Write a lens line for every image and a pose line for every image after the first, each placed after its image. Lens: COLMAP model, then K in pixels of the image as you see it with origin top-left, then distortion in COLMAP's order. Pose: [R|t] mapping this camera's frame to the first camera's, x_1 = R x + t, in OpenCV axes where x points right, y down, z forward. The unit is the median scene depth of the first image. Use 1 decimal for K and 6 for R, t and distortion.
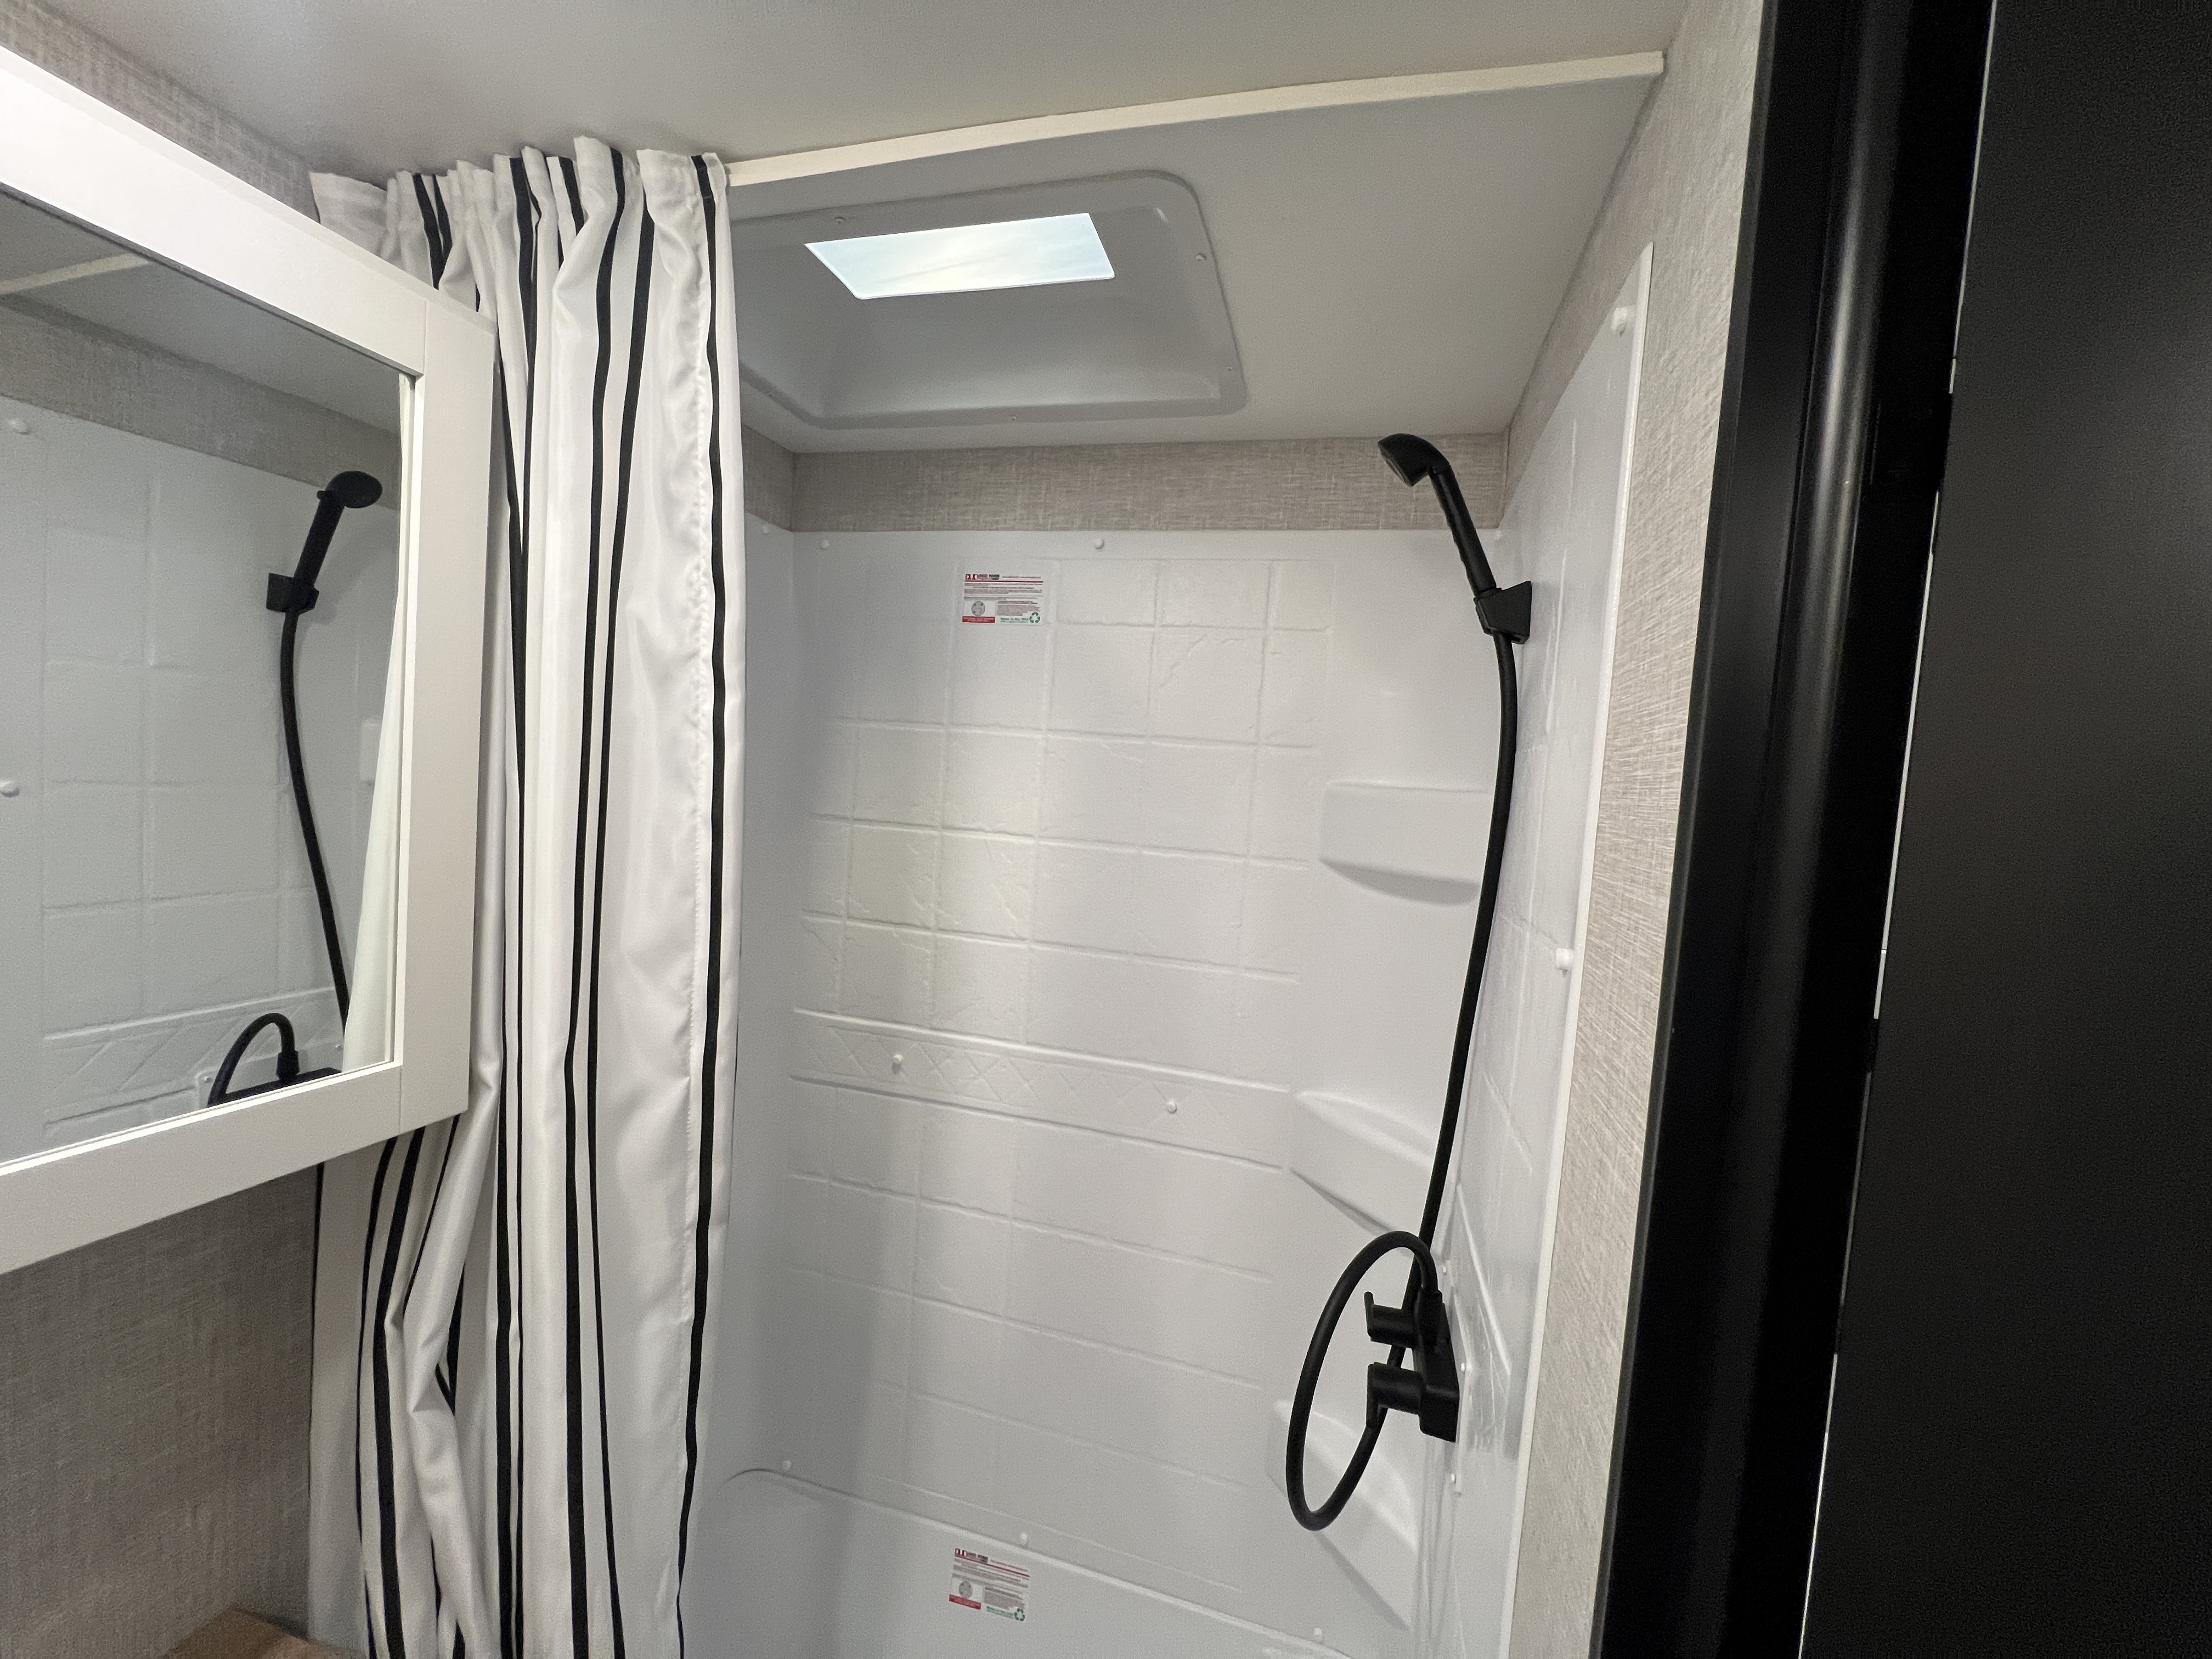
lens RADIAL K [[886.5, 0, 1101.2], [0, 886.5, 830.6], [0, 0, 1]] dist [-0.004483, 0.000794]
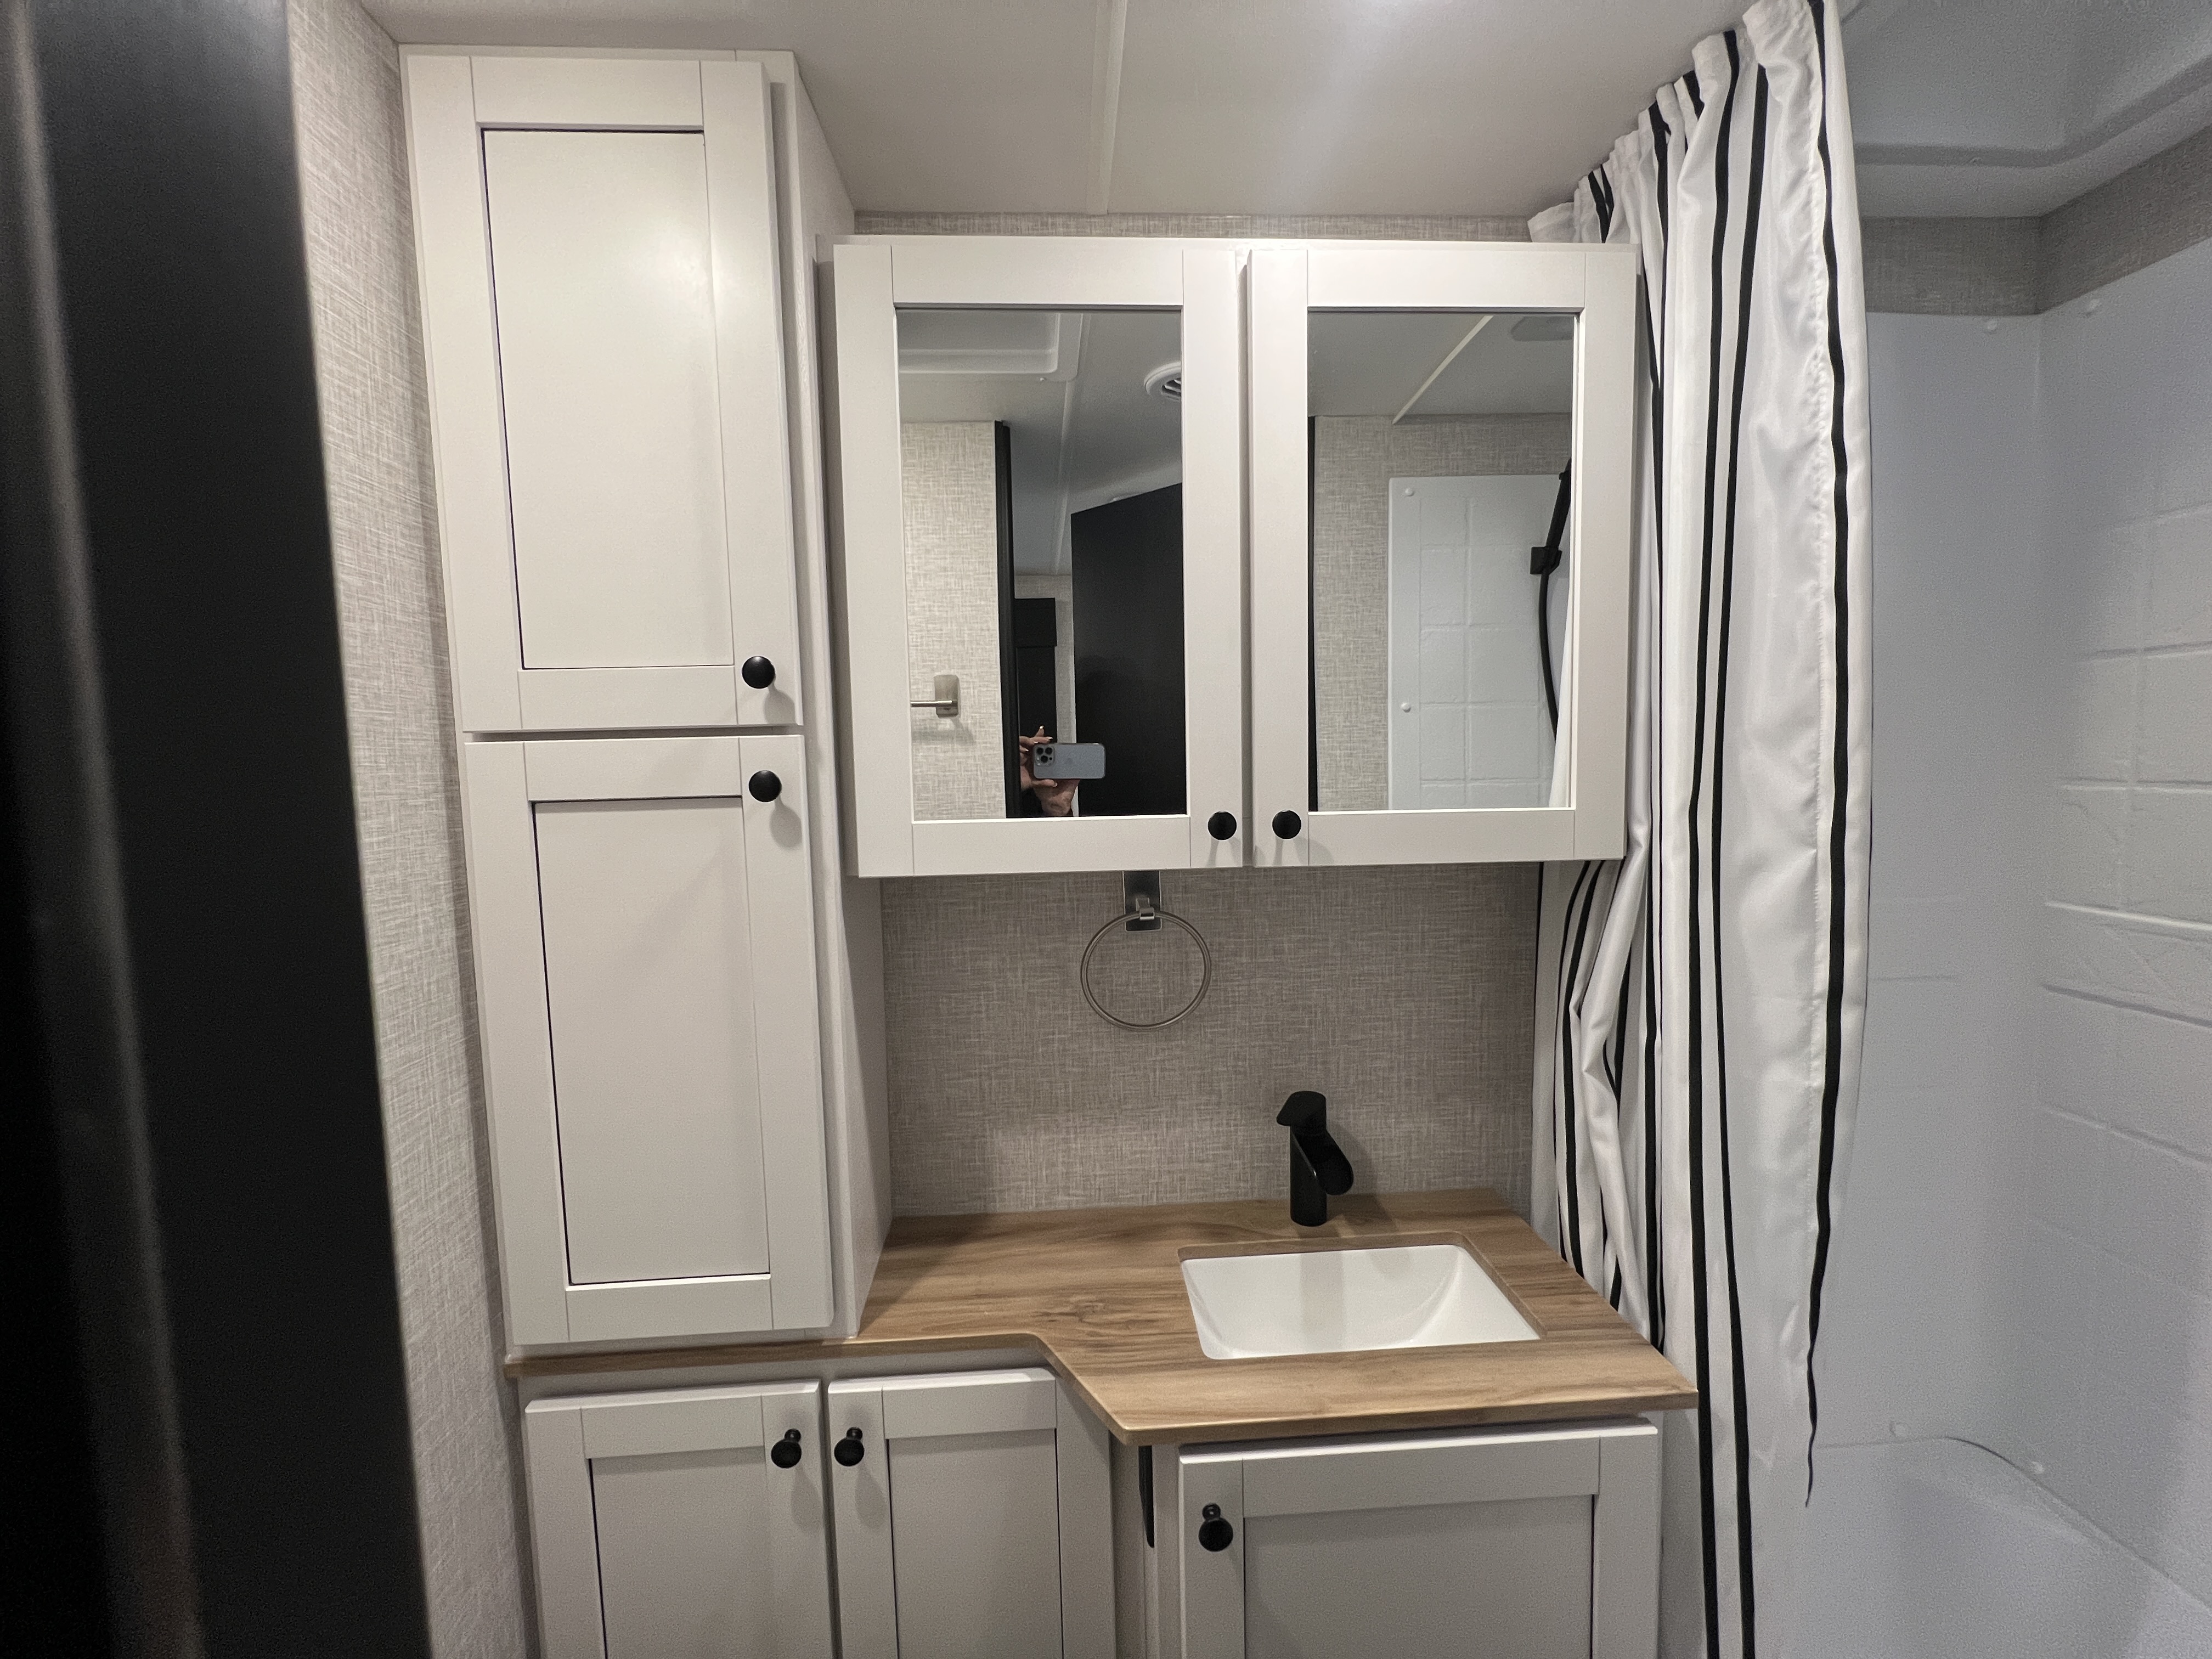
lens RADIAL K [[886.5, 0, 1104.5], [0, 886.5, 825.8], [0, 0, 1]] dist [-0.004483, 0.000794]
pose [[0.325003, -0.006482, -0.945691, 0.260611], [-0.004481, 0.999955, -0.008394, 0.274532], [0.945703, 0.006966, 0.324959, -0.142005]]
